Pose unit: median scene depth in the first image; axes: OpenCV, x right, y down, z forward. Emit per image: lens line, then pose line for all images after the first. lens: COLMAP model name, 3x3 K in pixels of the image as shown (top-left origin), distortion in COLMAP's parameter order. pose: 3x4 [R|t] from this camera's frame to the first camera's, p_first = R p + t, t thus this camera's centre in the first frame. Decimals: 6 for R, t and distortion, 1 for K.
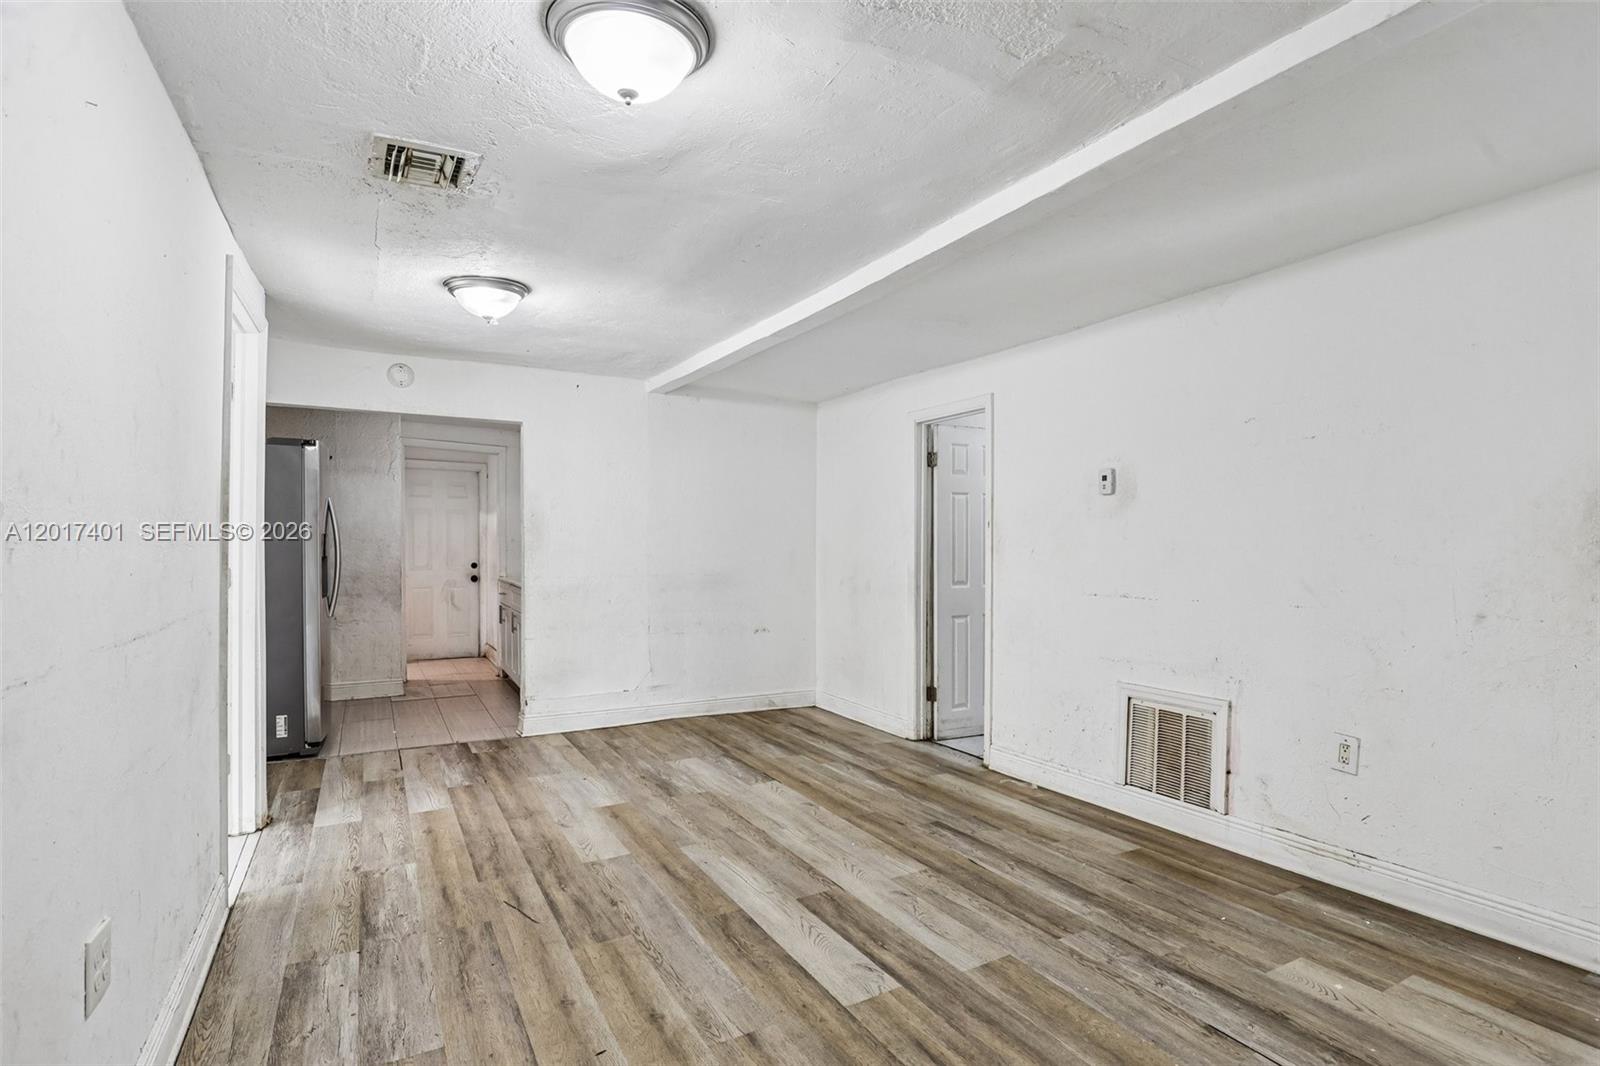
lens RADIAL K [[774.7, 0, 807.2], [0, 774.7, 538.4], [0, 0, 1]] dist [-0.028131, 0.000942]
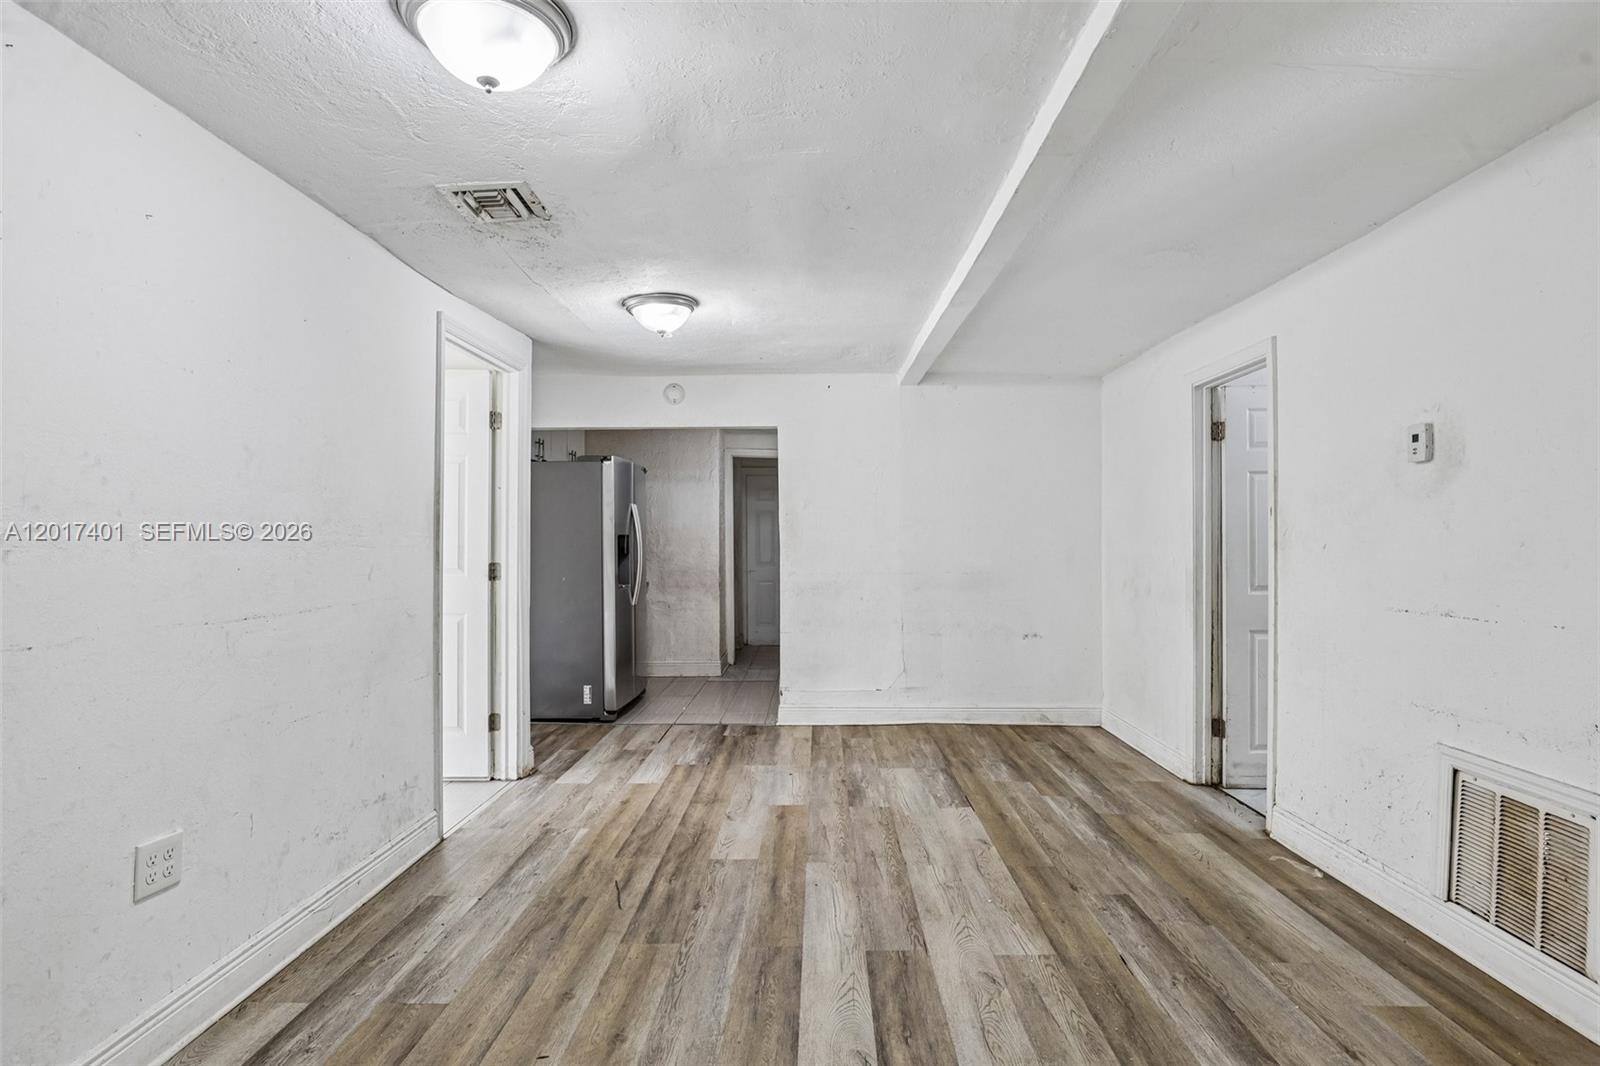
lens RADIAL K [[761.1, 0, 807.9], [0, 761.1, 533.5], [0, 0, 1]] dist [-0.031330, 0.005615]
pose [[0.860906, -0.012910, -0.508599, 0.290570], [0.011993, 0.999915, -0.005080, 0.002217], [0.508622, -0.001727, 0.860988, 0.188213]]
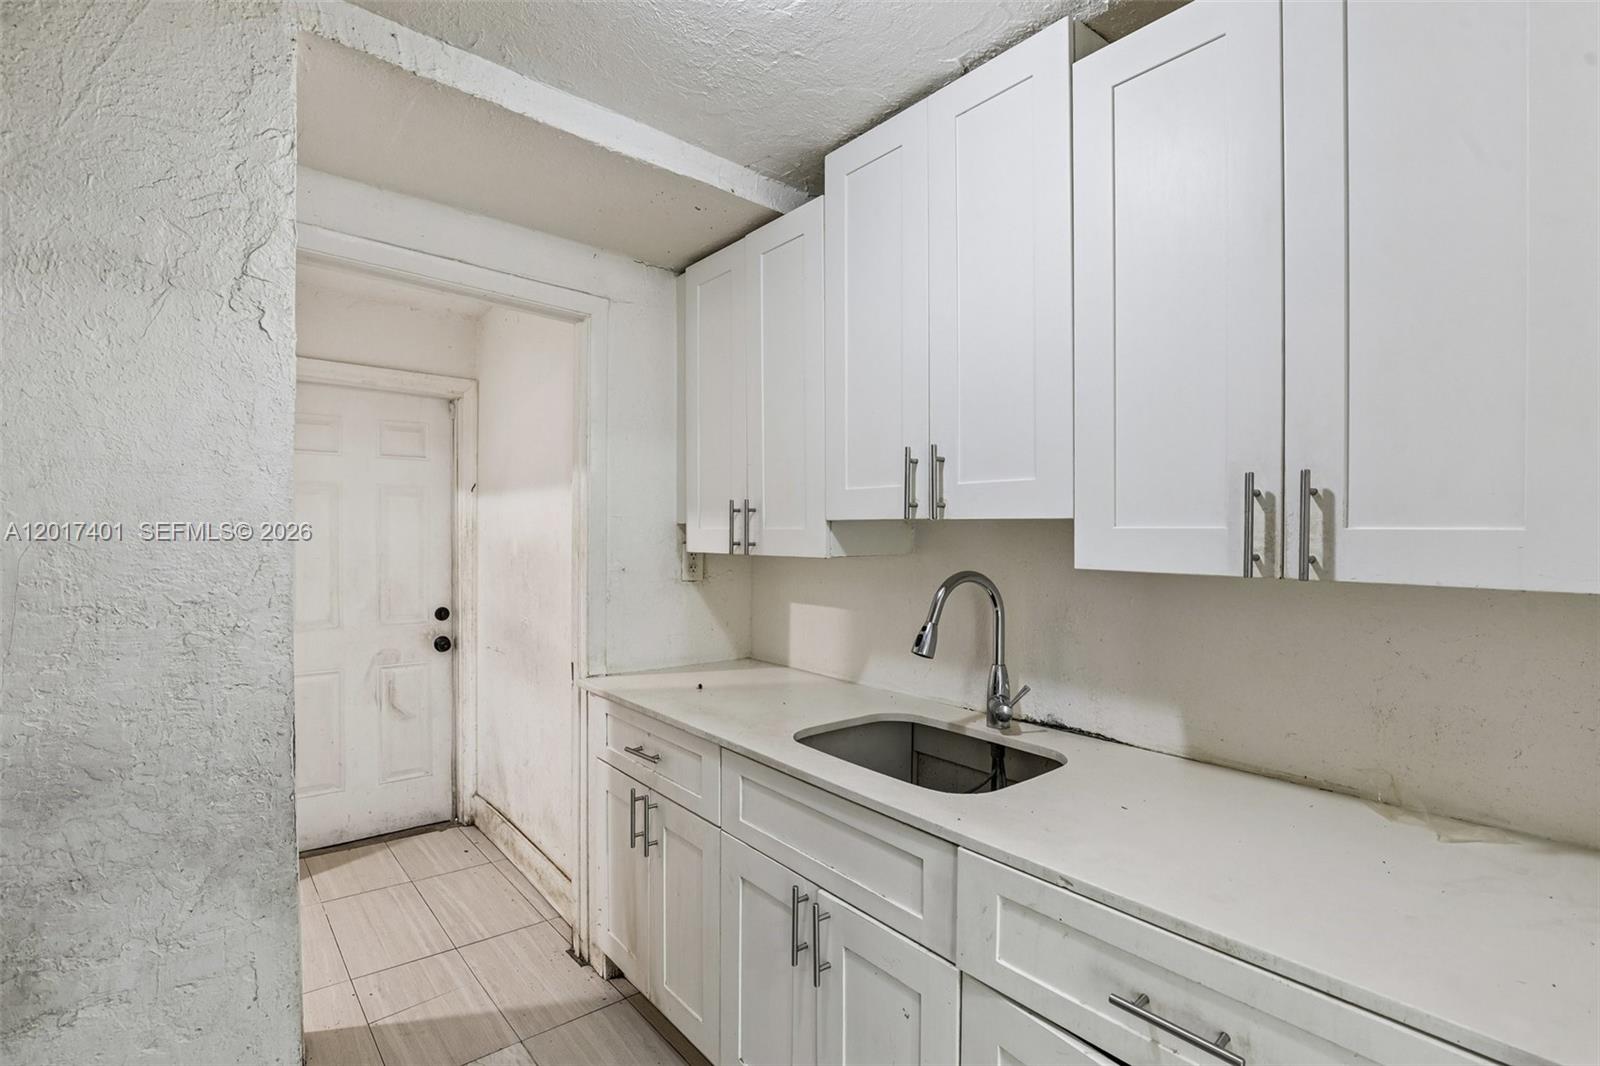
lens RADIAL K [[751.6, 0, 801.4], [0, 751.6, 540.7], [0, 0, 1]] dist [-0.032118, 0.007525]
pose [[0.985693, 0.013537, 0.168004, -0.780570], [-0.016126, 0.999771, 0.014057, -0.038938], [-0.167775, -0.016565, 0.985686, 1.417316]]
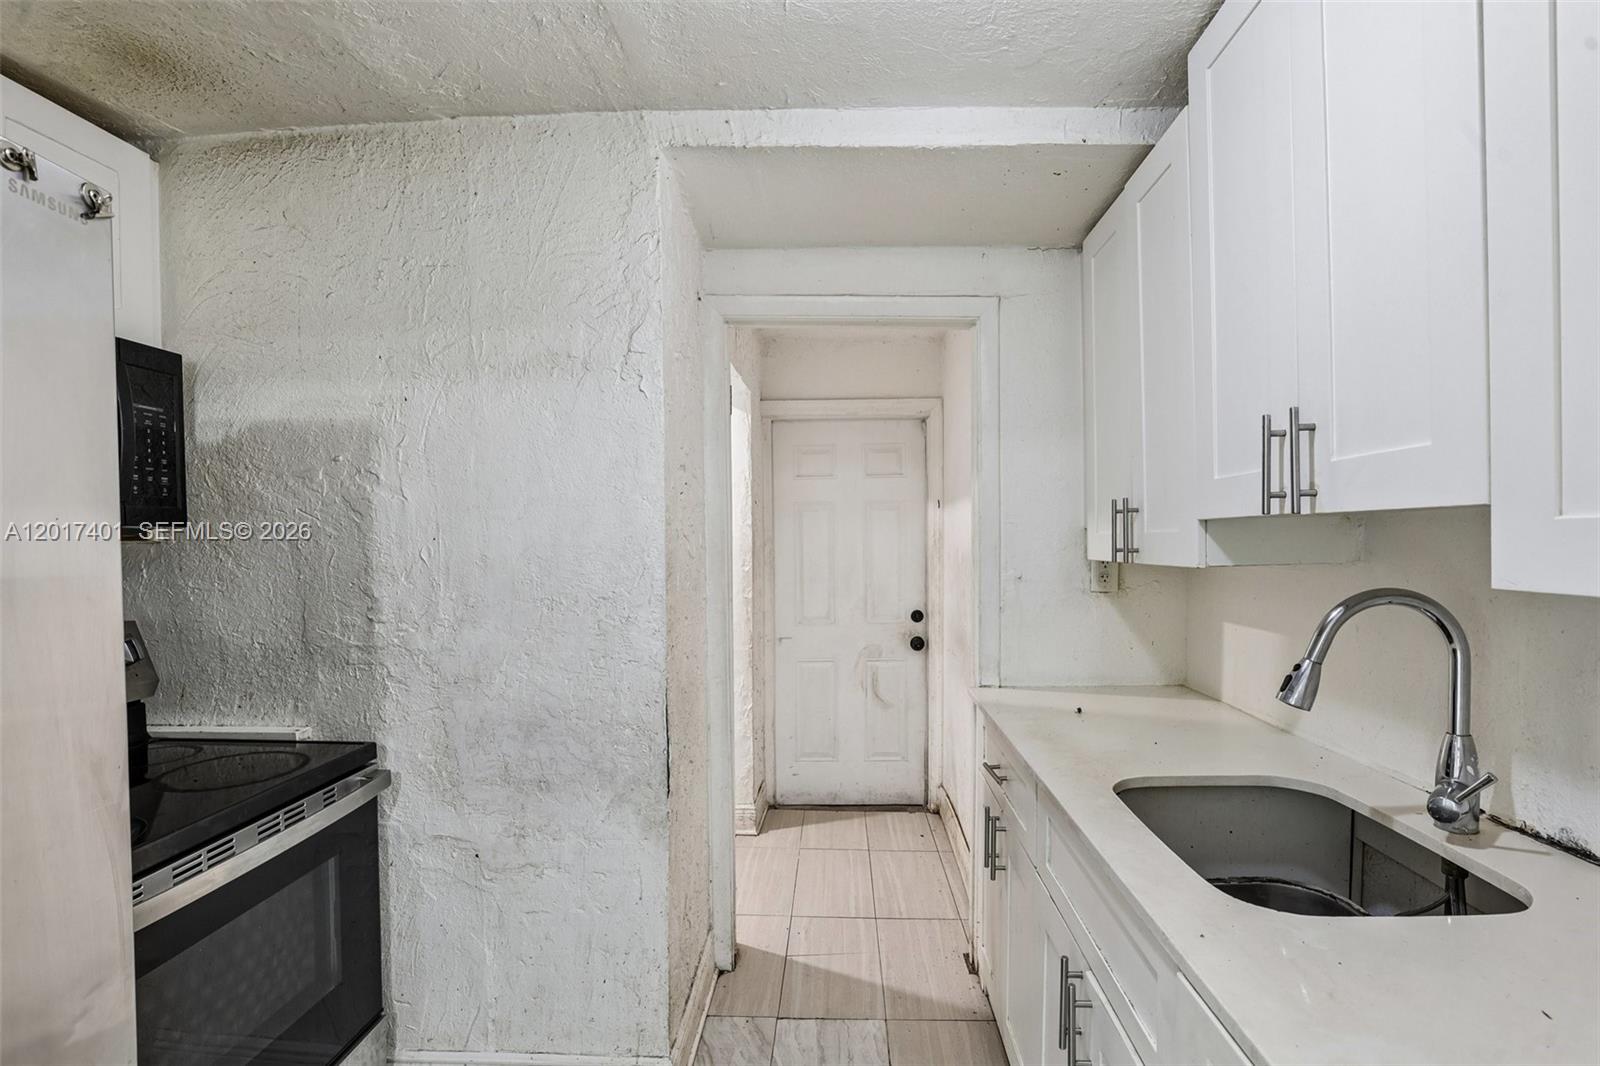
lens RADIAL K [[749.3, 0, 805.3], [0, 749.3, 563.1], [0, 0, 1]] dist [-0.025568, 0.000823]
pose [[0.841541, 0.010948, -0.540082, -0.618516], [0.011045, 0.999237, 0.037467, -0.039961], [0.540080, -0.037495, 0.840778, 1.476967]]
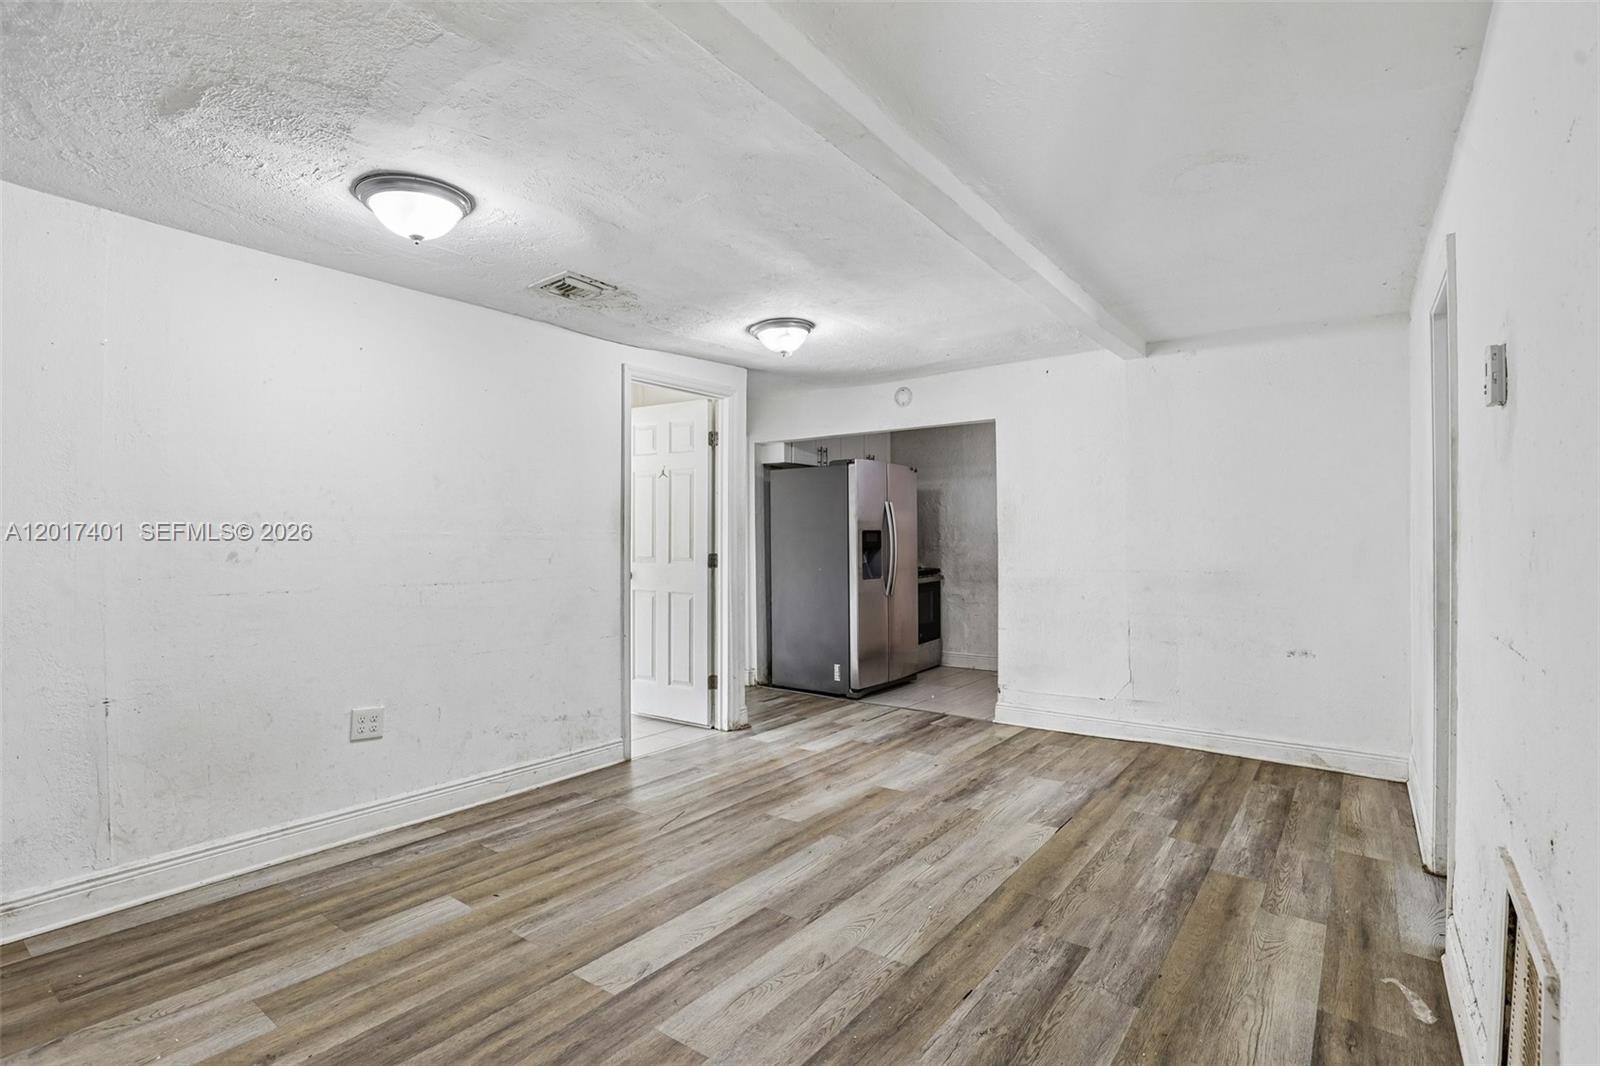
lens RADIAL K [[761.1, 0, 807.9], [0, 761.1, 533.5], [0, 0, 1]] dist [-0.031330, 0.005615]
pose [[0.397799, -0.013992, -0.917366, 0.686382], [0.015577, 0.999843, -0.008495, 0.013629], [0.917340, -0.010911, 0.397954, 0.541512]]
